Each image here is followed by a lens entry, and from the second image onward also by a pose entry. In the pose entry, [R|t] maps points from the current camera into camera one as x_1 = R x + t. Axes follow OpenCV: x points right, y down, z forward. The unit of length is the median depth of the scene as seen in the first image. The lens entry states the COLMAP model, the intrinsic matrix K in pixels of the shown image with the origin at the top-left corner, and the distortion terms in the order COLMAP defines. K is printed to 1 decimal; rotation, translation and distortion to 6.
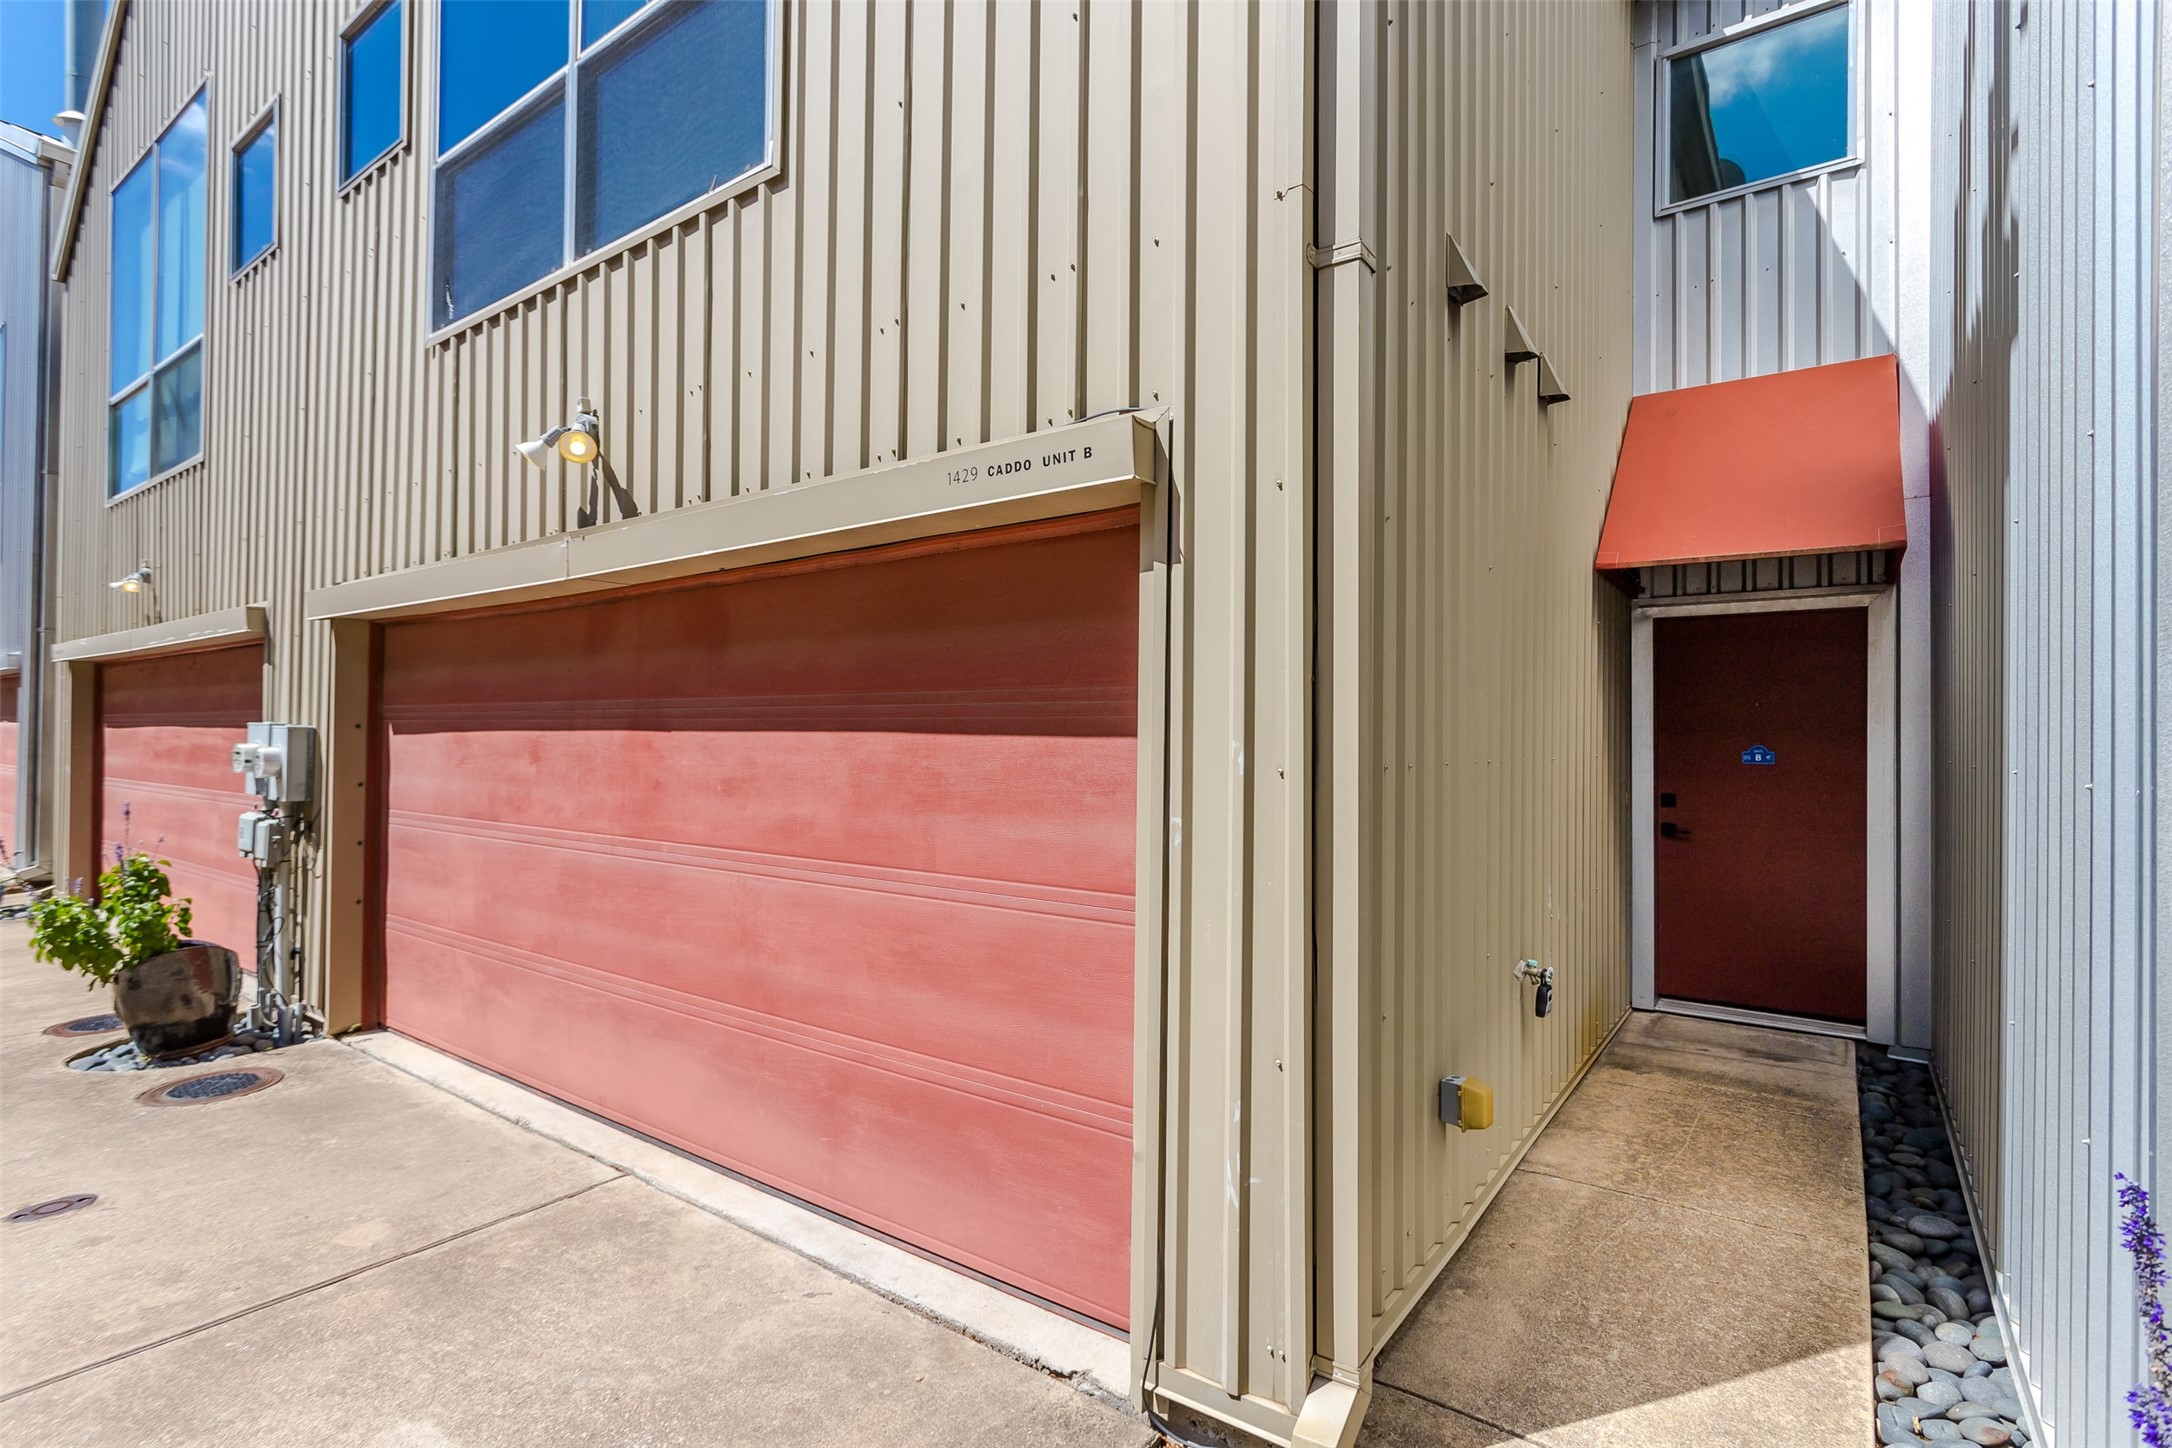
lens RADIAL K [[1034.5, 0, 1086.9], [0, 1034.5, 717.1], [0, 0, 1]] dist [0.002325, 0.000414]
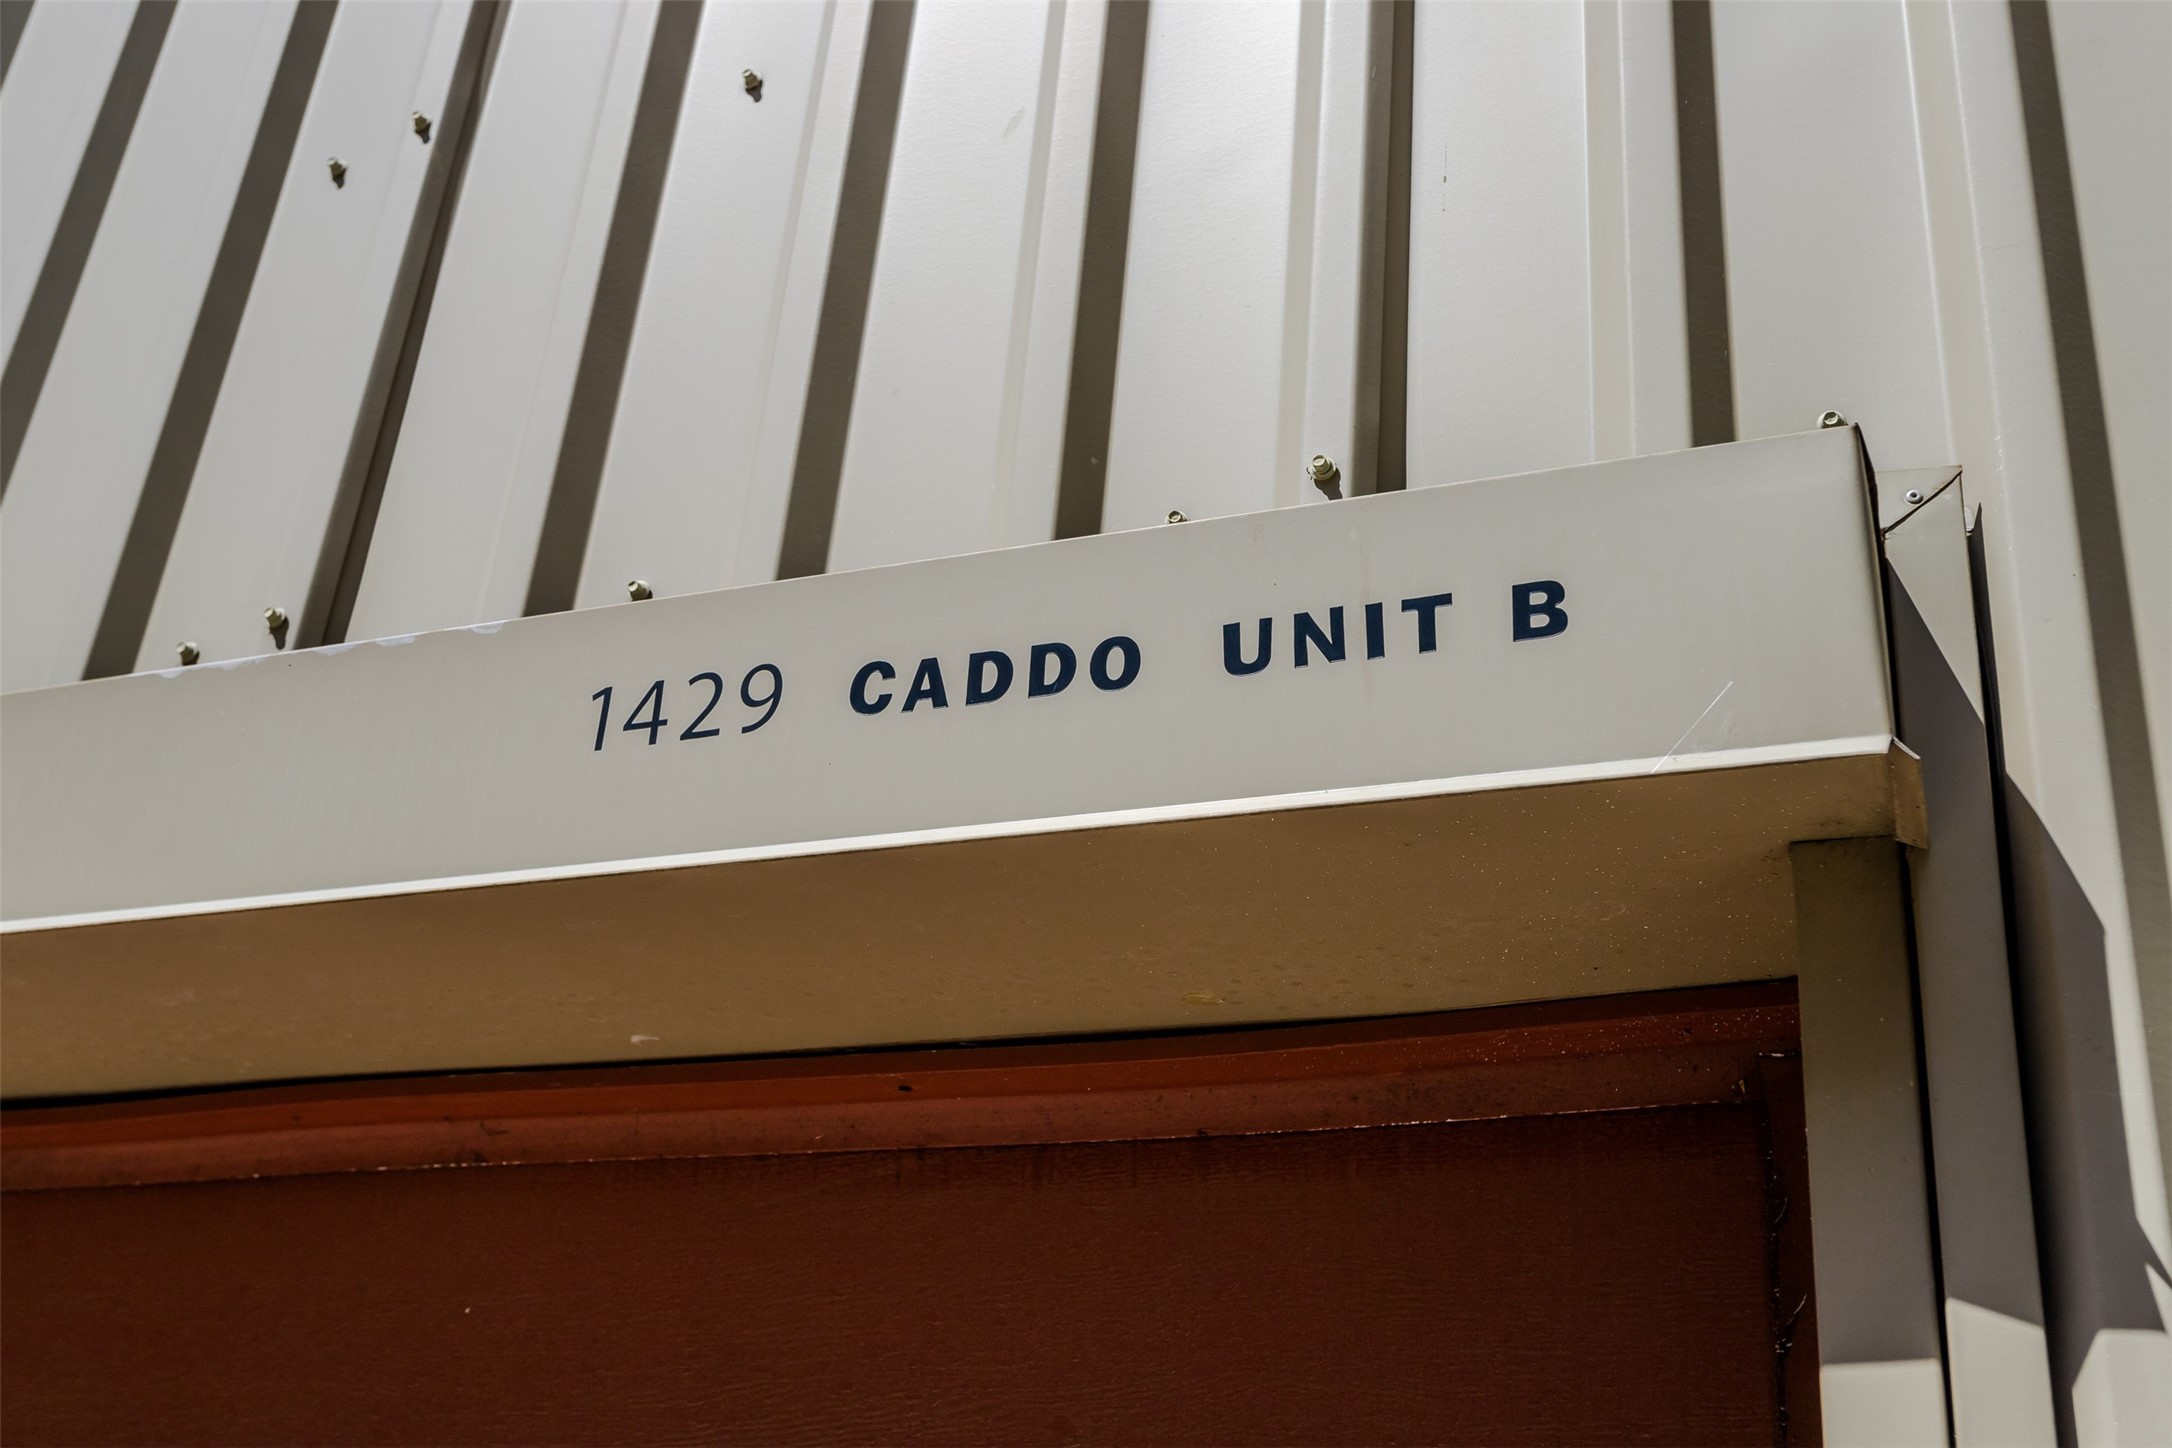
lens RADIAL K [[2298.7, 0, 1086.0], [0, 2298.7, 724.0], [0, 0, 1]] dist [0.003551, -0.001306]
pose [[0.965077, 0.178274, 0.191947, -0.086286], [-0.078746, 0.896255, -0.436492, -0.040905], [-0.249849, 0.406134, 0.878994, 0.422857]]
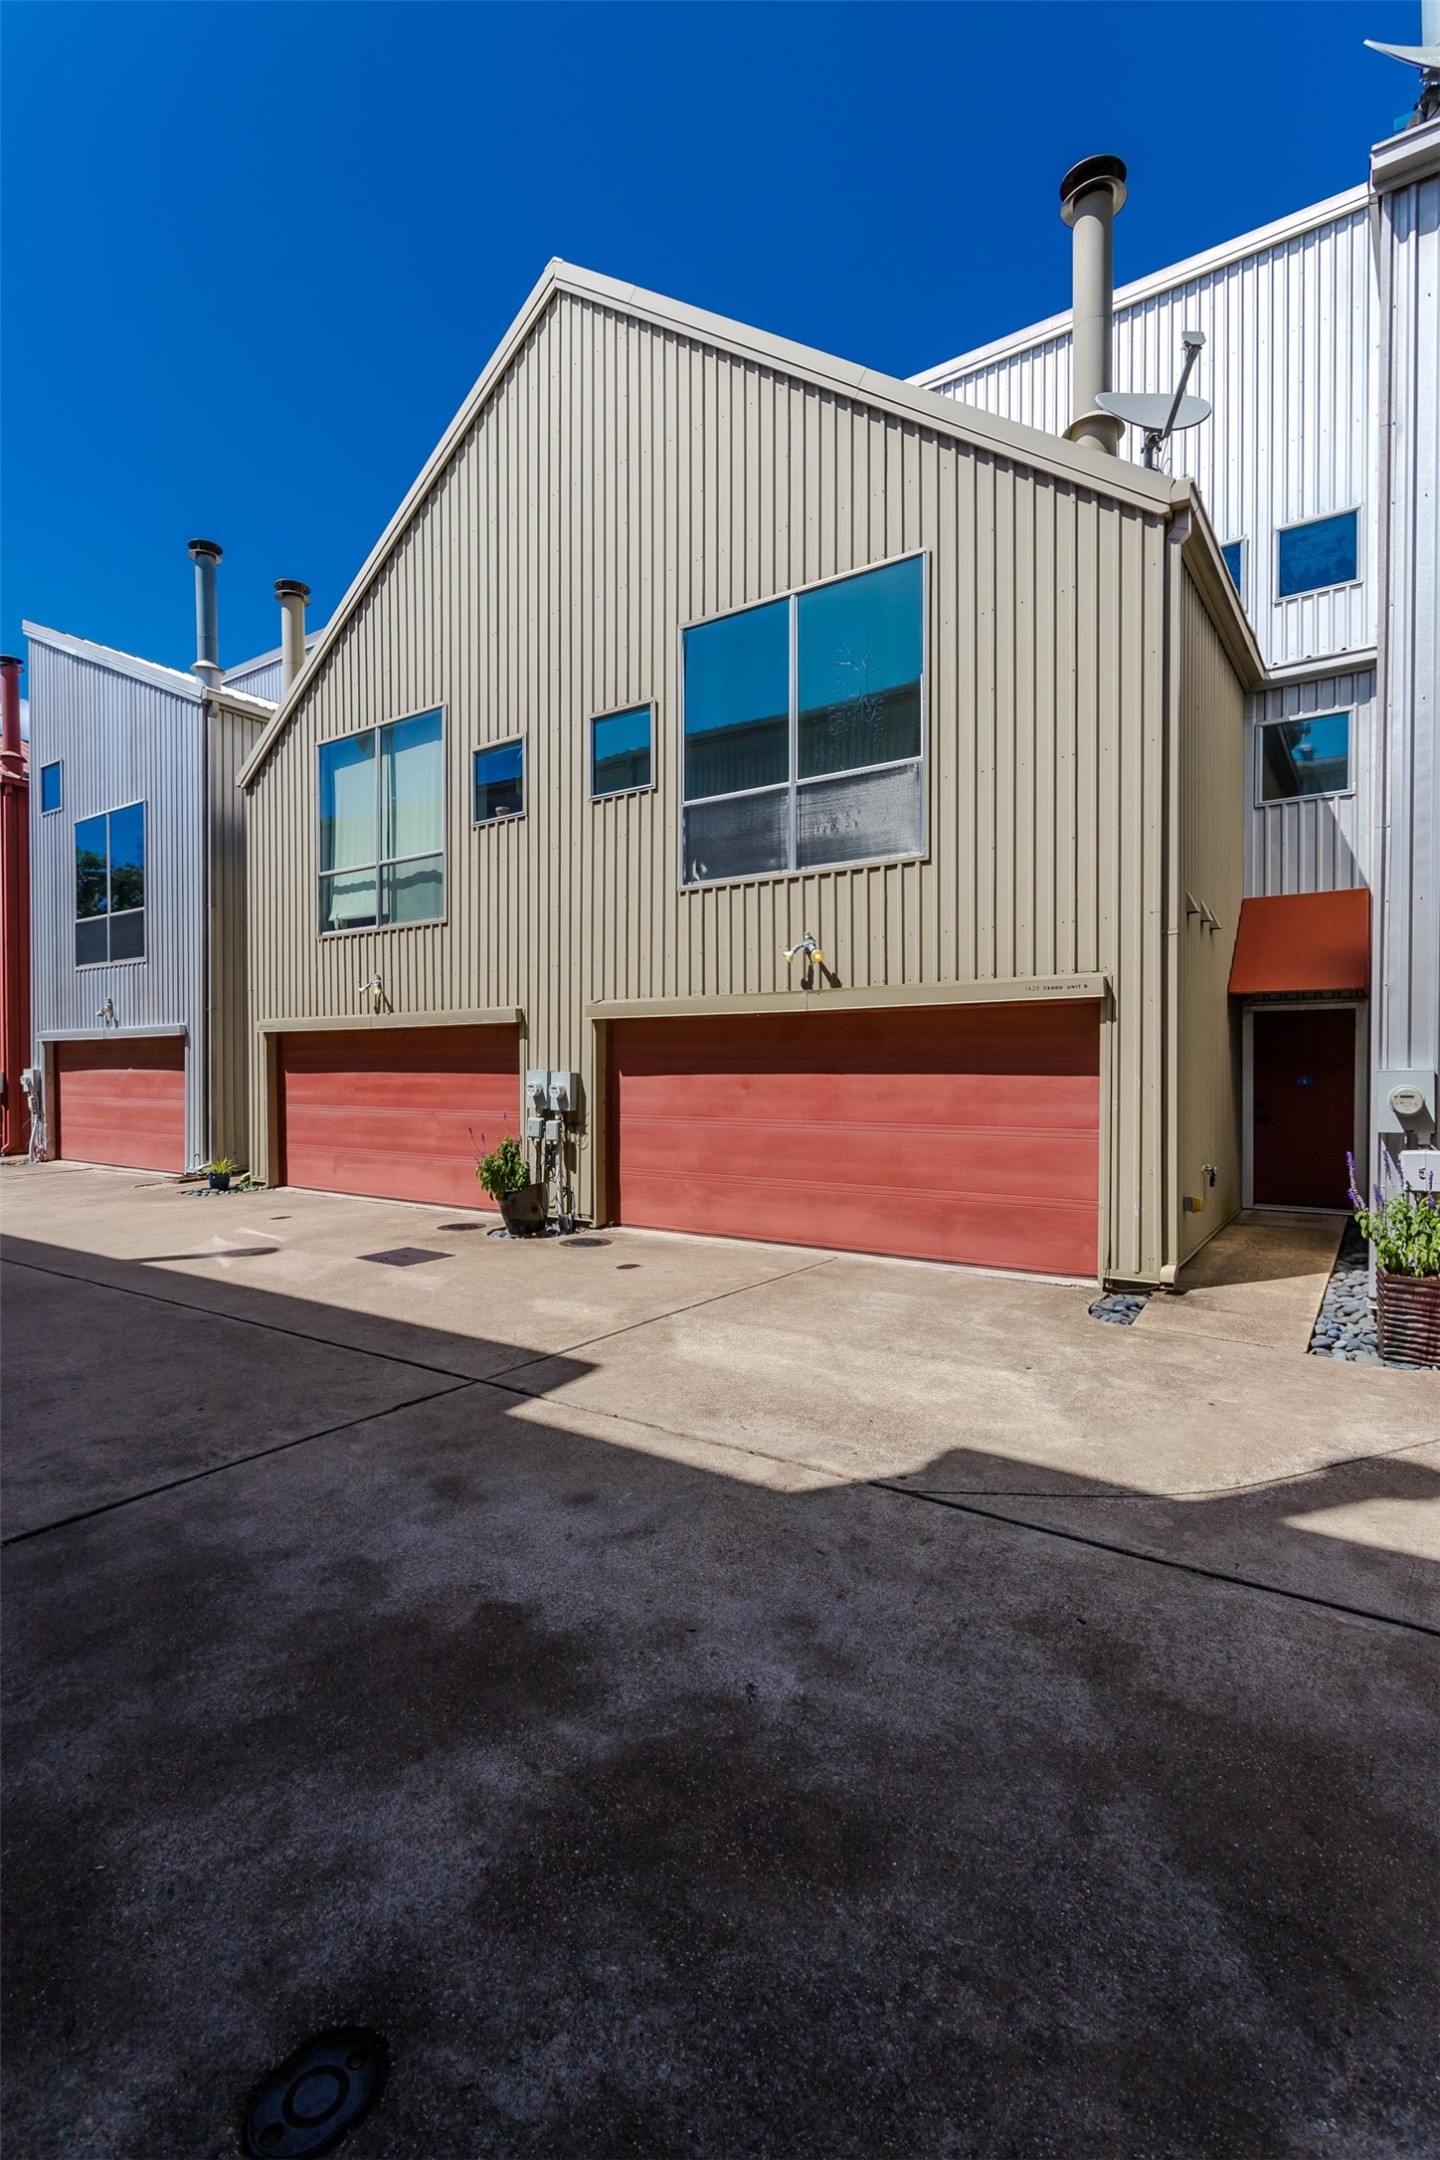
lens RADIAL K [[1005.0, 0, 726.7], [0, 1005.0, 1075.9], [0, 0, 1]] dist [-0.001224, 0.001242]
pose [[0.999486, -0.008788, 0.030845, -0.728514], [0.008012, 0.999650, 0.025219, -0.041196], [-0.031056, -0.024959, 0.999206, -1.248353]]
